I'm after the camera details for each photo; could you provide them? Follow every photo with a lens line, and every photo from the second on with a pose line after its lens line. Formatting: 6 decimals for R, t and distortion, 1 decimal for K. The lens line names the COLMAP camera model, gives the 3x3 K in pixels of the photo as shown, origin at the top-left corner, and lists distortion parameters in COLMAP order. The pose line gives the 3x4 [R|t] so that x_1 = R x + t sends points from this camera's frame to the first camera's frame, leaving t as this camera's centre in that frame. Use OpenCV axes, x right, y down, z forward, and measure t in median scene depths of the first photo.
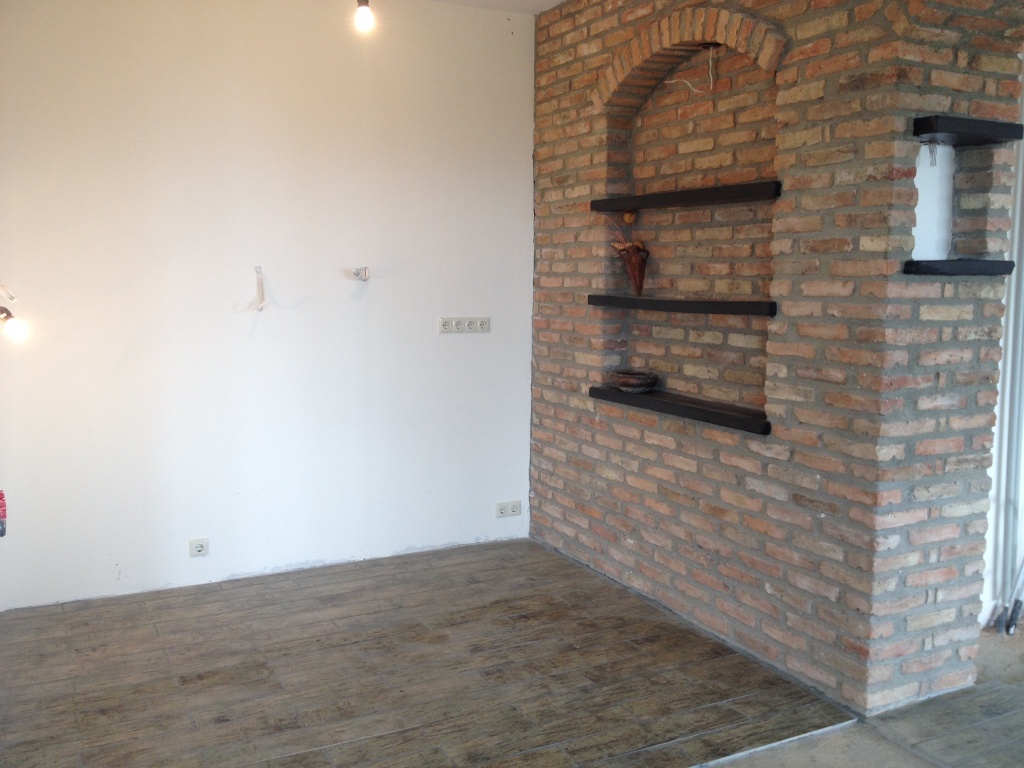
lens RADIAL K [[949.1, 0, 512.0], [0, 949.1, 384.0], [0, 0, 1]] dist [0.091295, -0.272375]
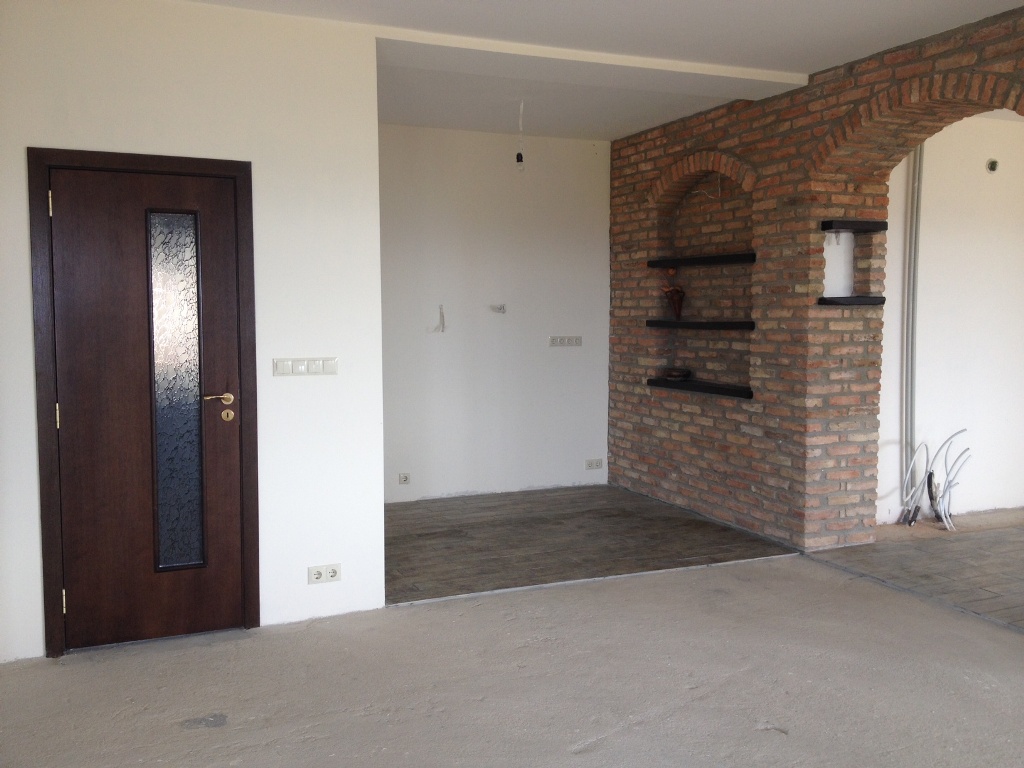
lens RADIAL K [[949.1, 0, 512.0], [0, 949.1, 384.0], [0, 0, 1]] dist [0.091295, -0.272375]
pose [[0.998037, -0.003744, -0.062520, -0.056873], [0.001327, 0.999252, -0.038655, 0.093814], [0.062618, 0.038496, 0.997295, -0.755118]]
